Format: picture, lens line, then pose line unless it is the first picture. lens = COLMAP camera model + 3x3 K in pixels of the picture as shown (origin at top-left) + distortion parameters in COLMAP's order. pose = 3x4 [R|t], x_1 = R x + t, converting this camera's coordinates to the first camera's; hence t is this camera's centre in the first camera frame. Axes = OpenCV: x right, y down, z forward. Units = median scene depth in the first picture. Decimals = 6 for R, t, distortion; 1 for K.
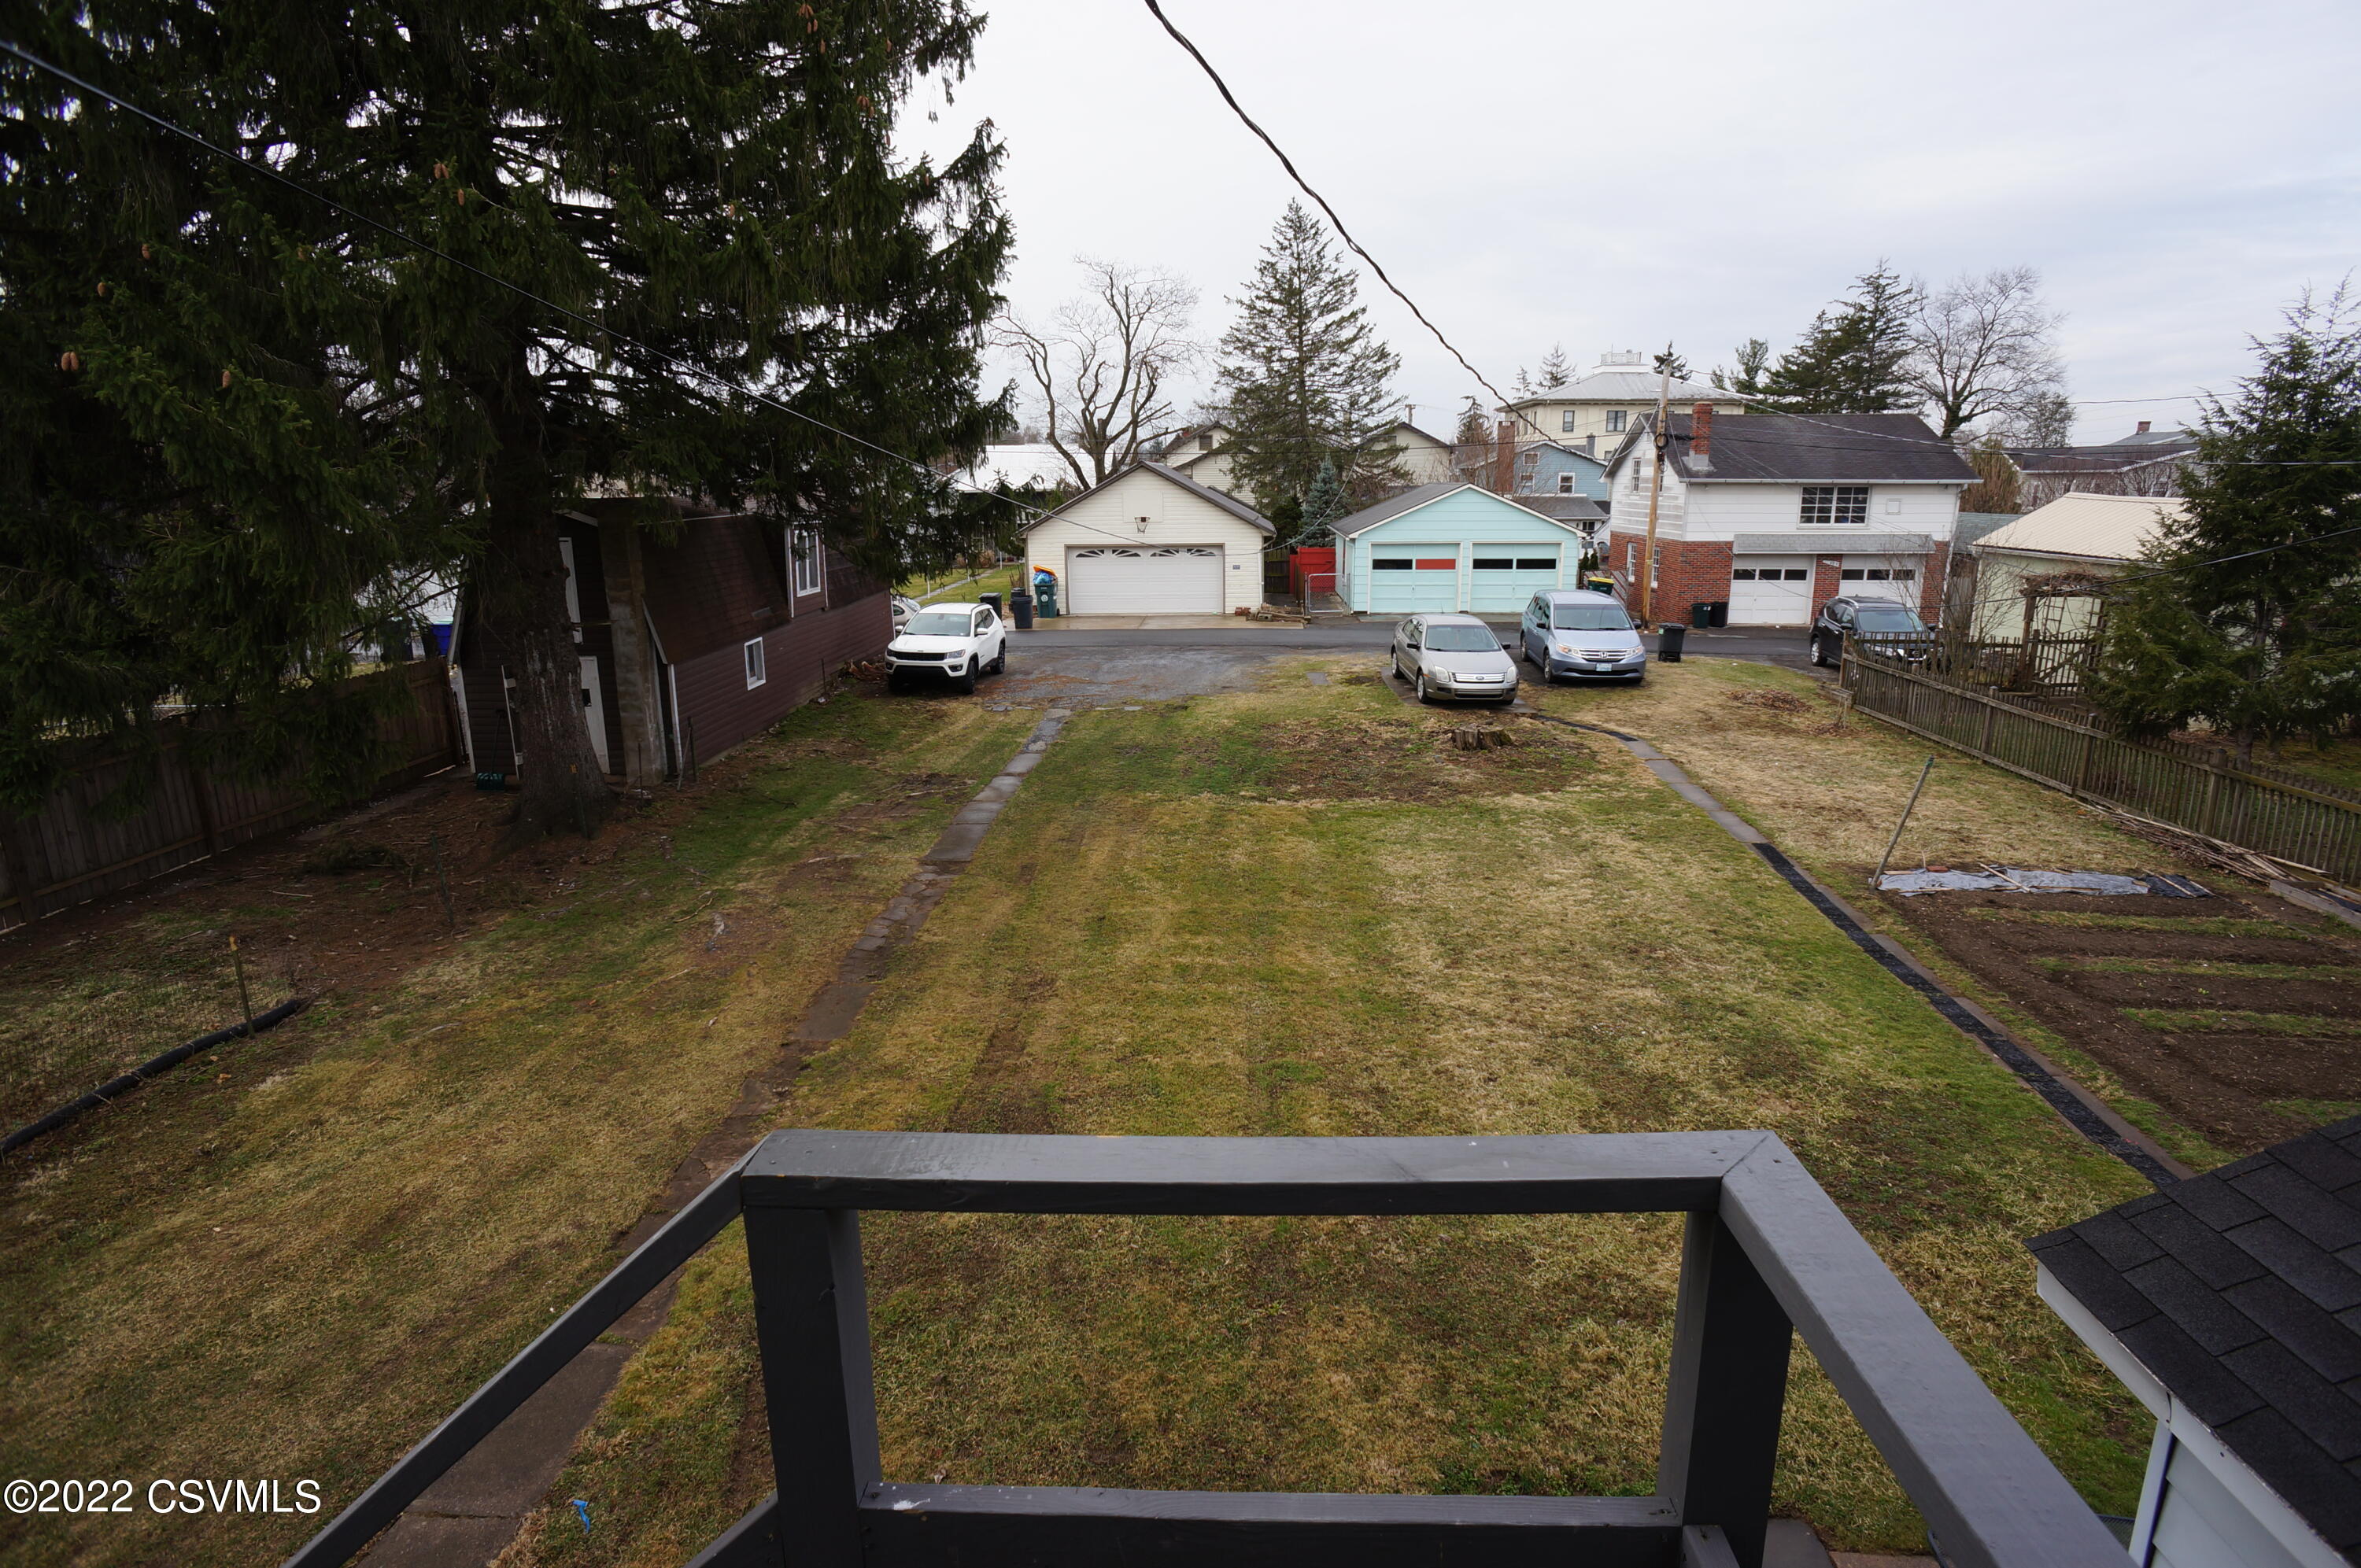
lens RADIAL K [[1233.1, 0, 1179.8], [0, 1233.1, 775.6], [0, 0, 1]] dist [-0.077701, 0.047959]
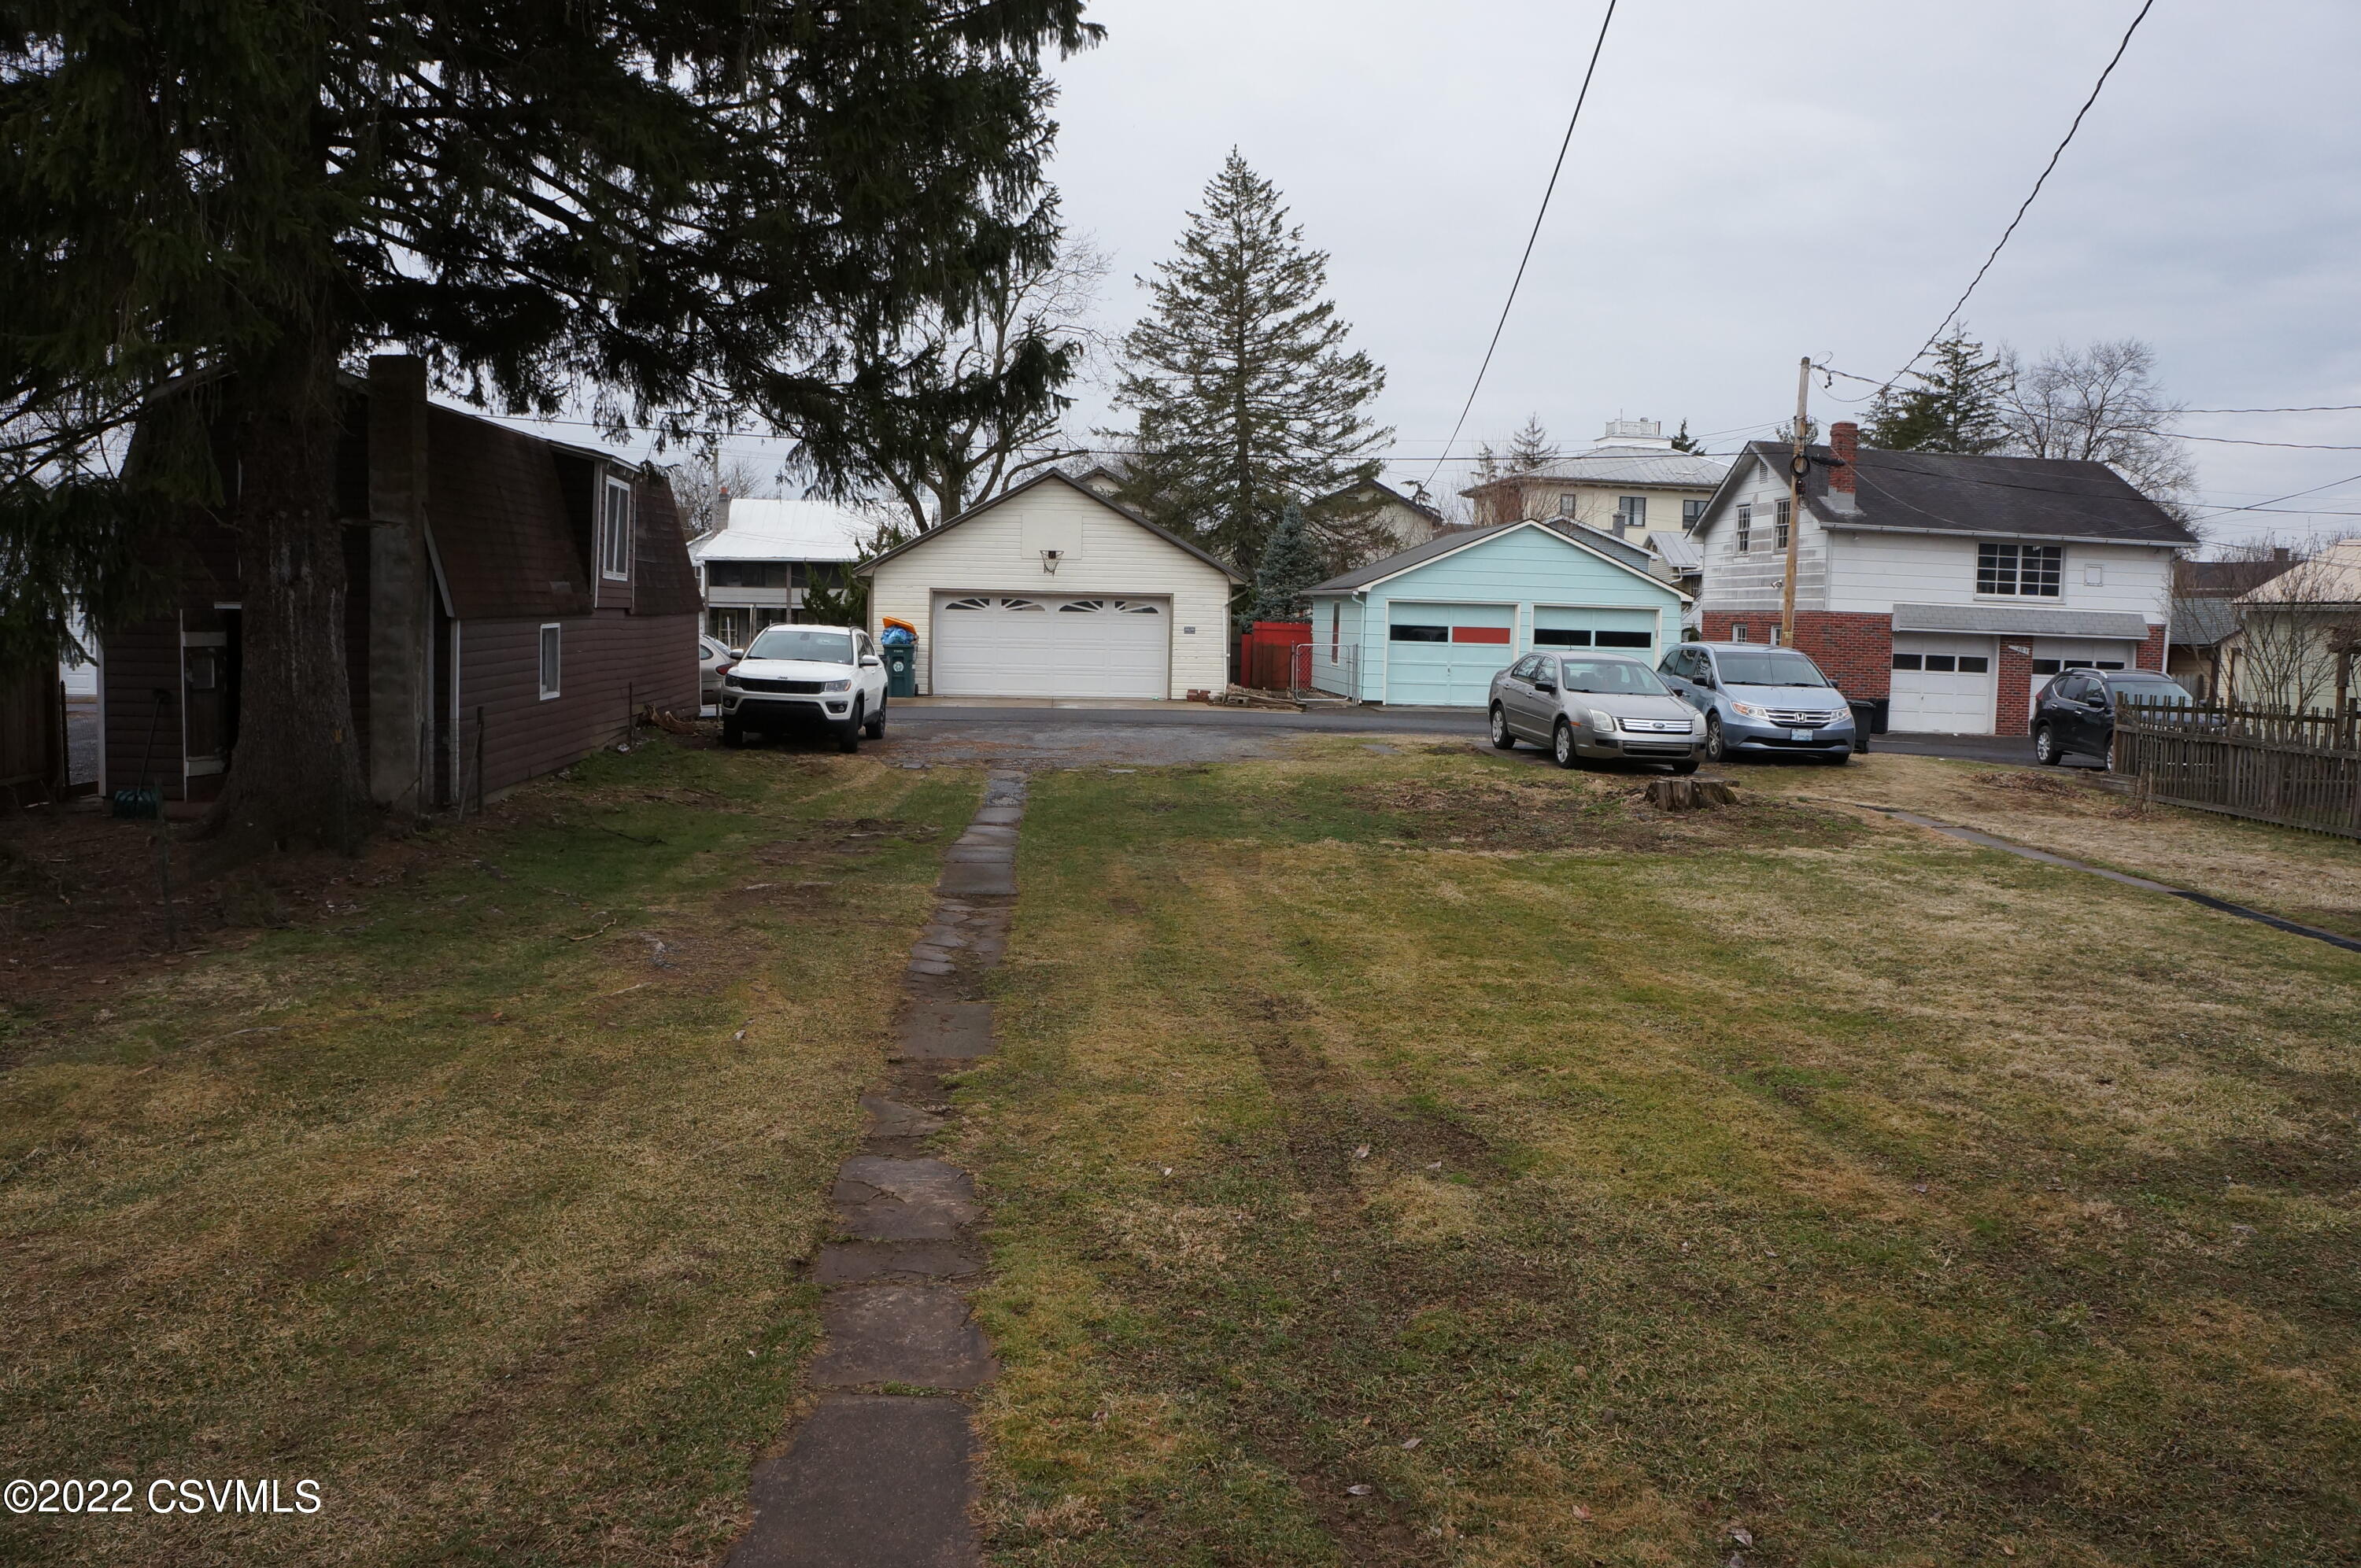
lens RADIAL K [[1833.4, 0, 1180.5], [0, 1833.4, 784.0], [0, 0, 1]] dist [-0.168221, 0.114523]
pose [[0.992042, 0.024712, 0.123456, -0.079880], [-0.006598, 0.989406, -0.145027, 0.057203], [-0.125732, 0.143059, 0.981695, 0.039560]]
